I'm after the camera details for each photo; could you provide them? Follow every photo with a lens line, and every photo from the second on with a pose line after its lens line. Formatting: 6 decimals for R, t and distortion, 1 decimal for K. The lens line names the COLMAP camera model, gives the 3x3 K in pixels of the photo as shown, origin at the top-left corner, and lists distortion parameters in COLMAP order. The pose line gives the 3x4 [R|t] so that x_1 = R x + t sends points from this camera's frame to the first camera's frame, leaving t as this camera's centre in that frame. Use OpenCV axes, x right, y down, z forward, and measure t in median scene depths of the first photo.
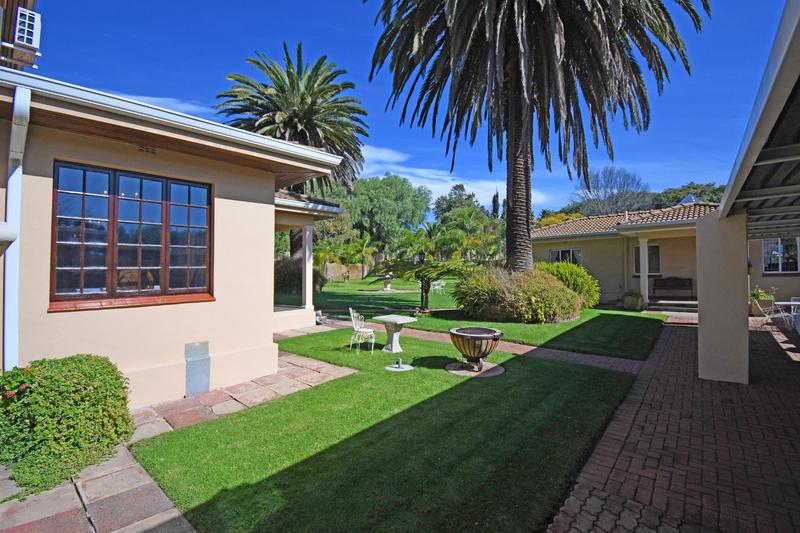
lens RADIAL K [[357.9, 0, 400.0], [0, 357.9, 266.5], [0, 0, 1]] dist [0.013056, -0.021661]
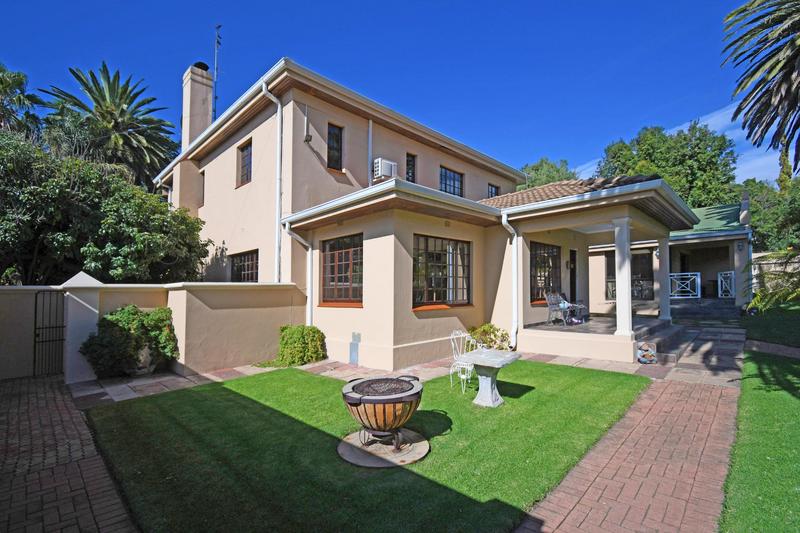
lens RADIAL K [[357.9, 0, 400.0], [0, 357.9, 266.5], [0, 0, 1]] dist [0.013056, -0.021661]
pose [[-0.061299, -0.040564, -0.997295, 1.009220], [0.037256, 0.998385, -0.042898, -0.008419], [0.997424, -0.039785, -0.059689, 1.263809]]
